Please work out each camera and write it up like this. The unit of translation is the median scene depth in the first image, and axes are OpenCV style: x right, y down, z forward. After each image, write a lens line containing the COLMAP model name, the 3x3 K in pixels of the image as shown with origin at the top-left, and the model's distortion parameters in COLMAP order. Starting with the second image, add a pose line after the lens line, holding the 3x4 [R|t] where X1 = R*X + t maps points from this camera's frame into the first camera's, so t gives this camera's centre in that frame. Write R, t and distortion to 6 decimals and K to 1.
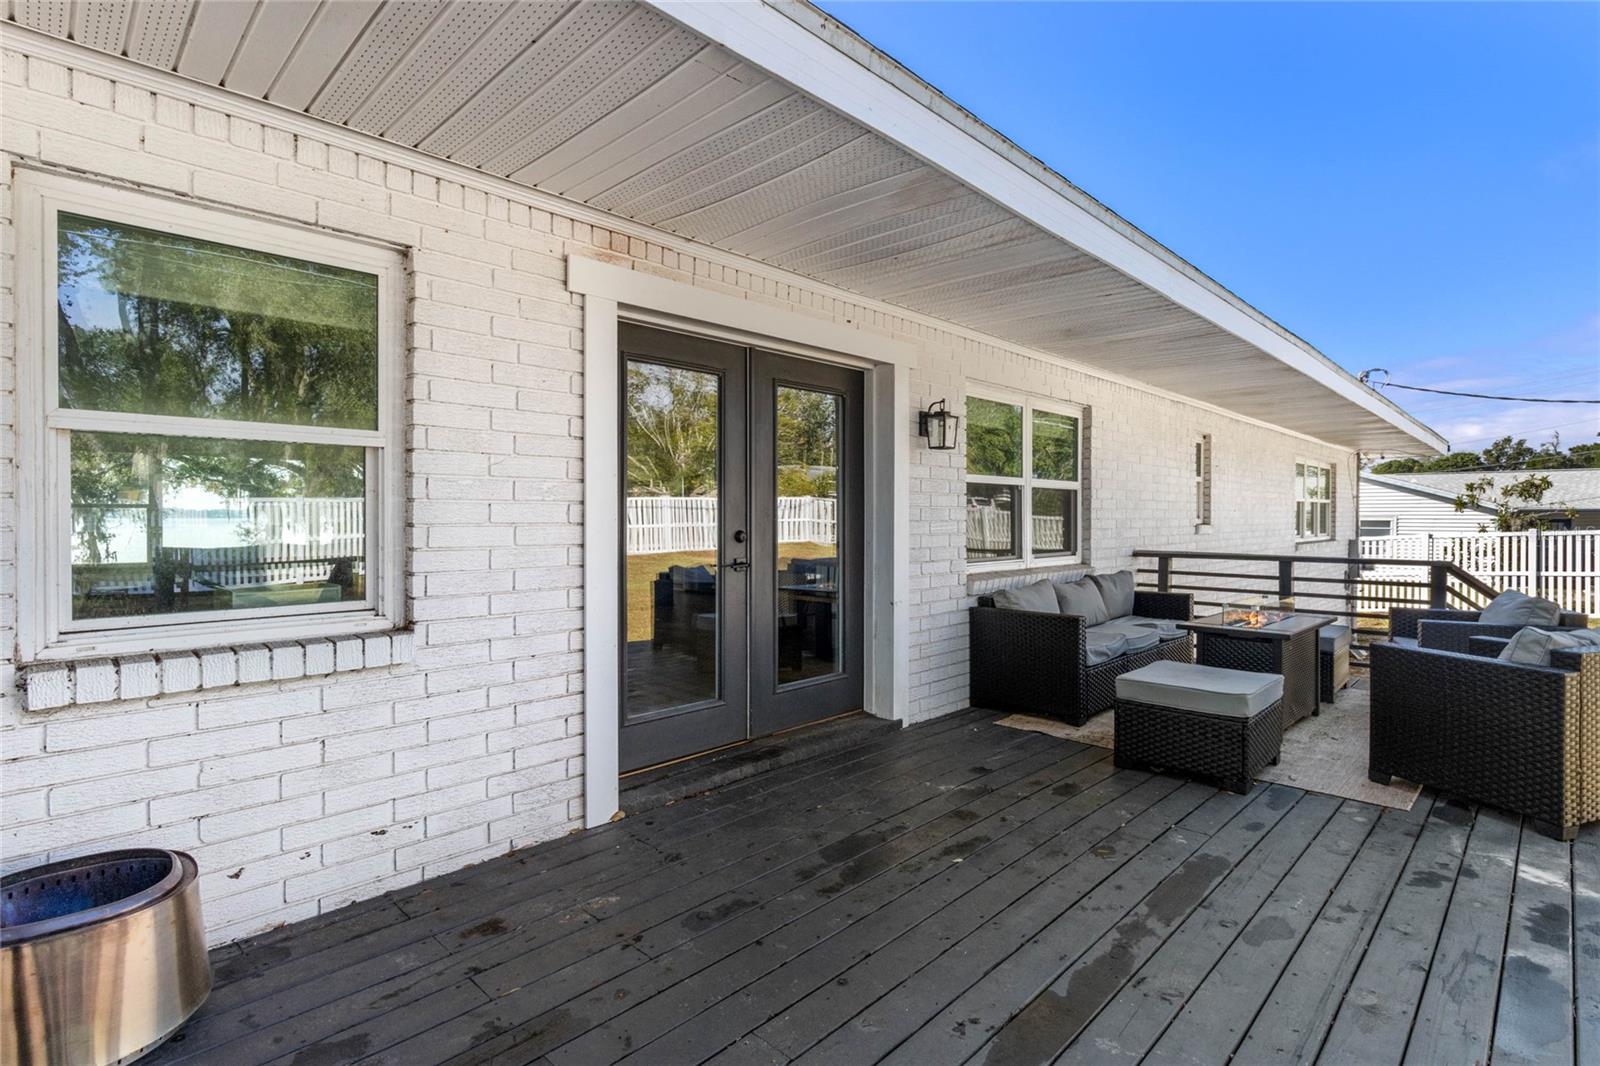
lens RADIAL K [[778.2, 0, 800.0], [0, 778.2, 533.0], [0, 0, 1]] dist [-0.000680, 0.000144]
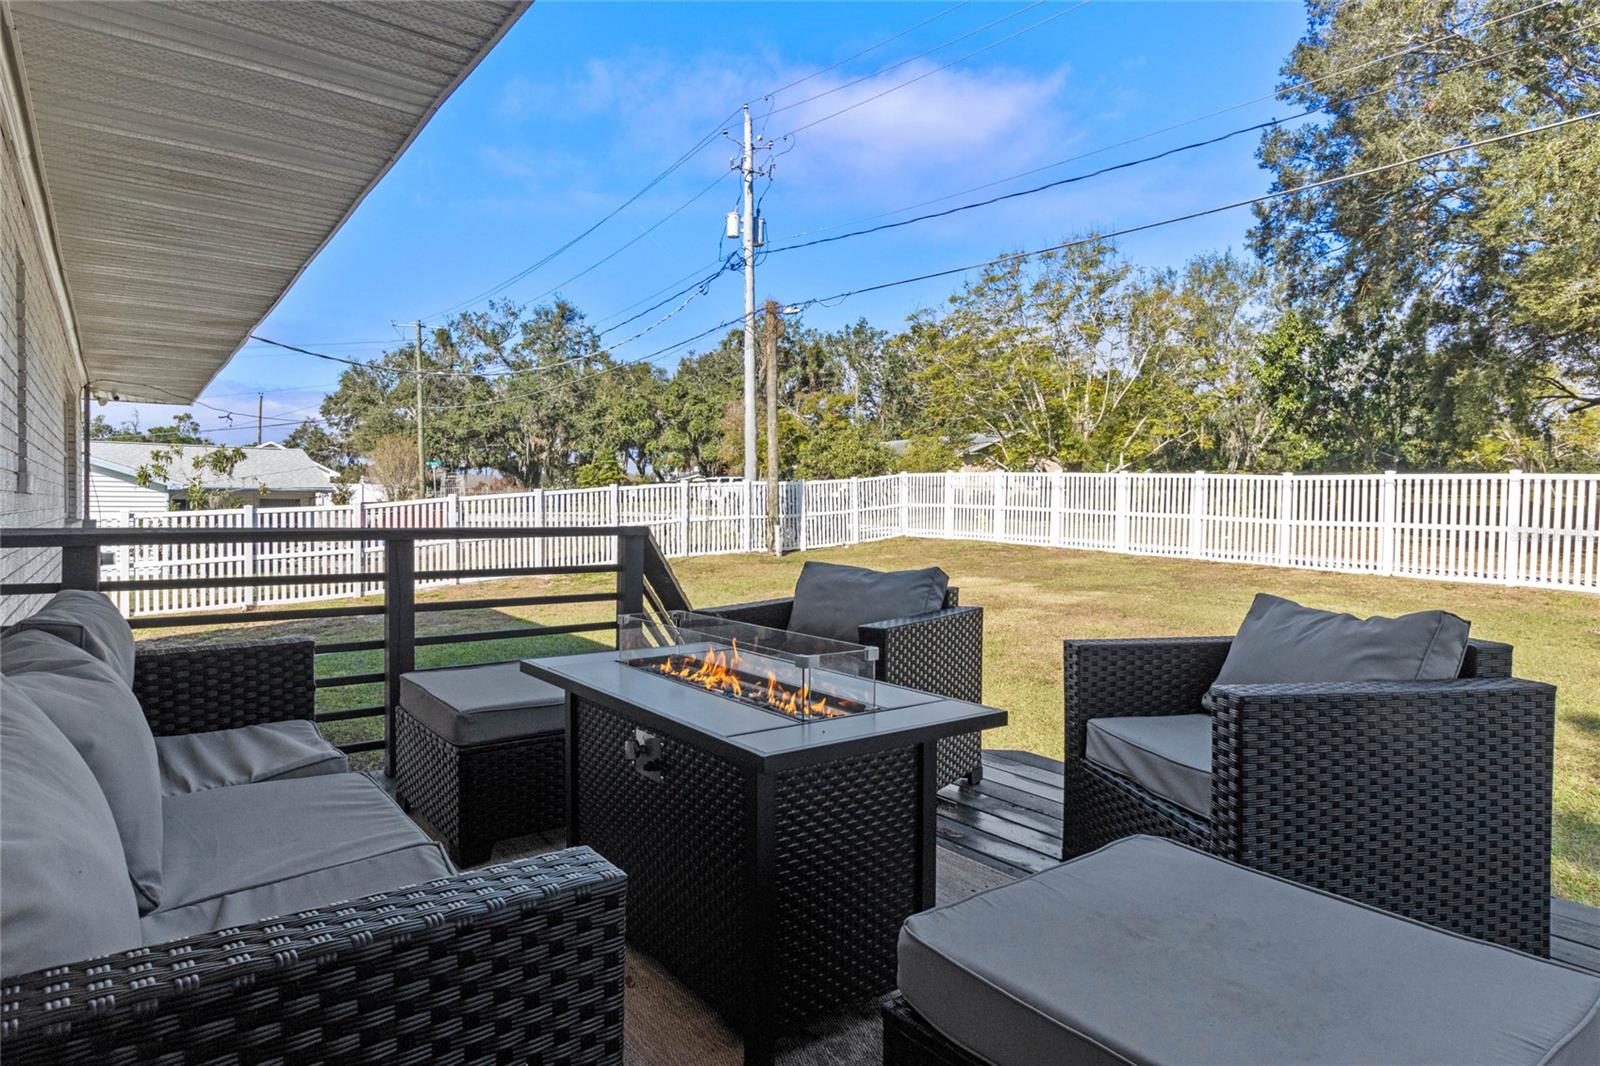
lens RADIAL K [[910.5, 0, 800.0], [0, 910.5, 533.0], [0, 0, 1]] dist [-0.000775, -0.002060]
pose [[0.156309, -0.027109, 0.987336, 0.160813], [0.013233, 0.999591, 0.025350, 0.028769], [-0.987619, 0.009103, 0.156604, 0.901421]]
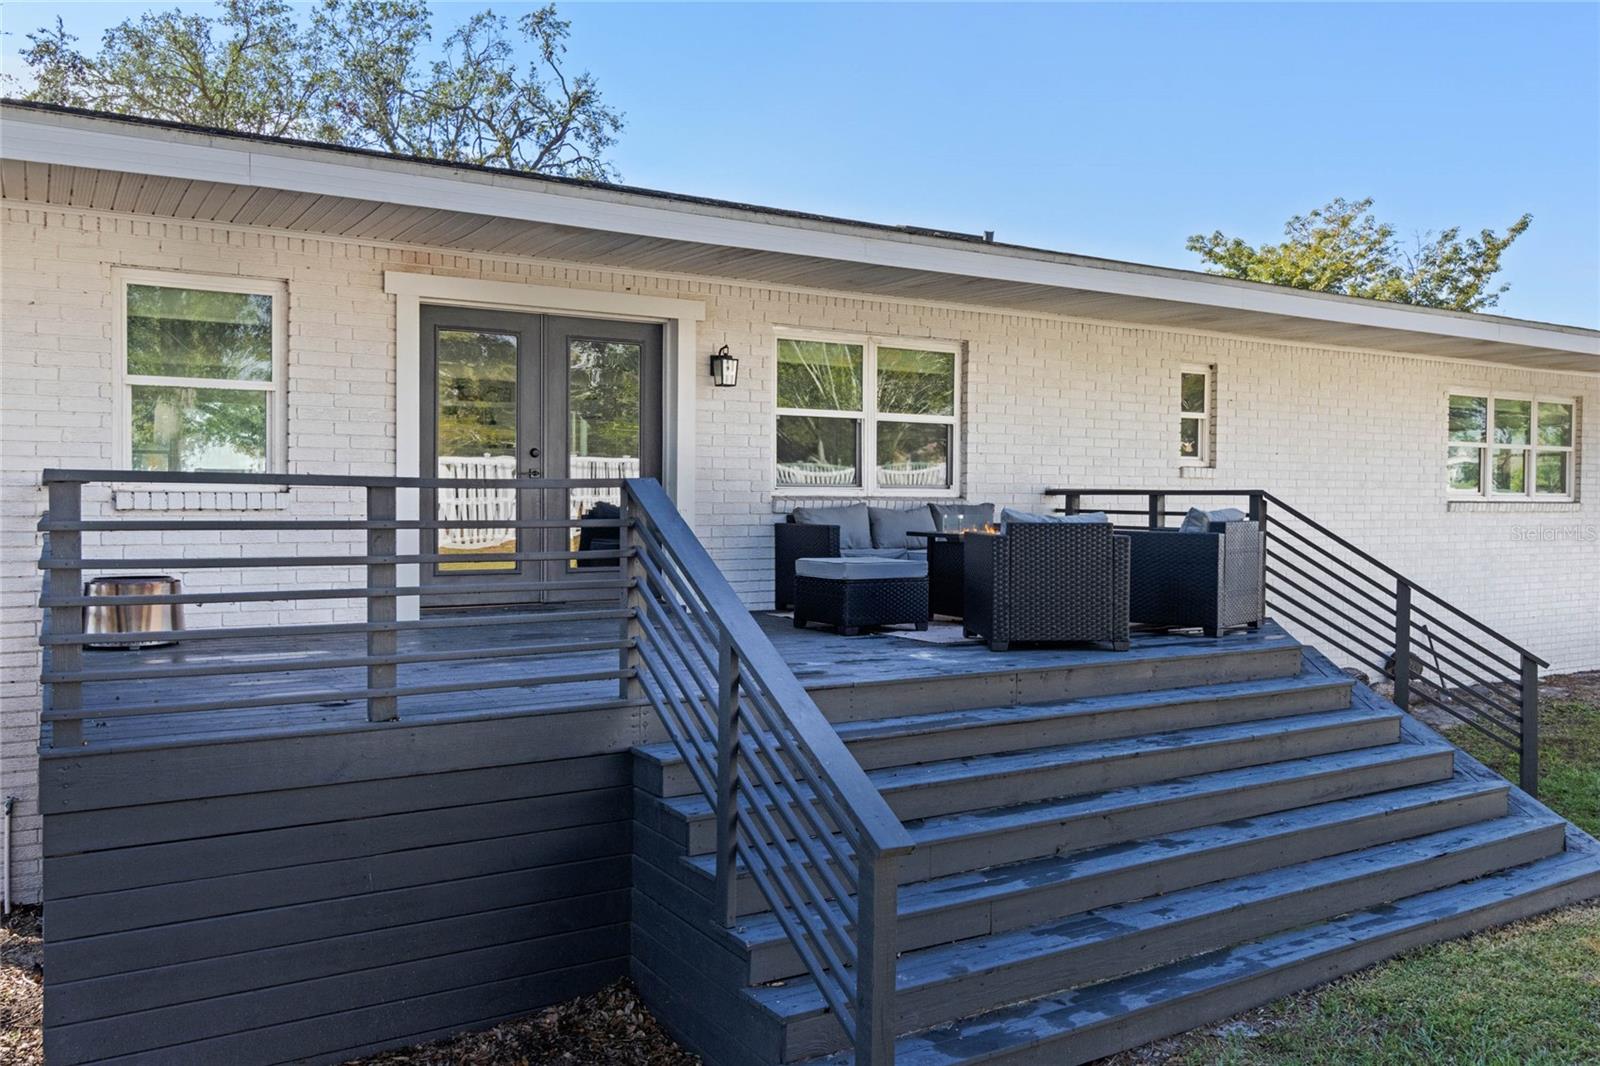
lens RADIAL K [[1244.5, 0, 800.0], [0, 1244.5, 533.0], [0, 0, 1]] dist [-0.004270, -0.002037]
pose [[0.973613, 0.012934, -0.227839, 0.715735], [-0.010912, 0.999889, 0.010134, 0.096531], [0.227945, -0.007381, 0.973646, -0.835975]]
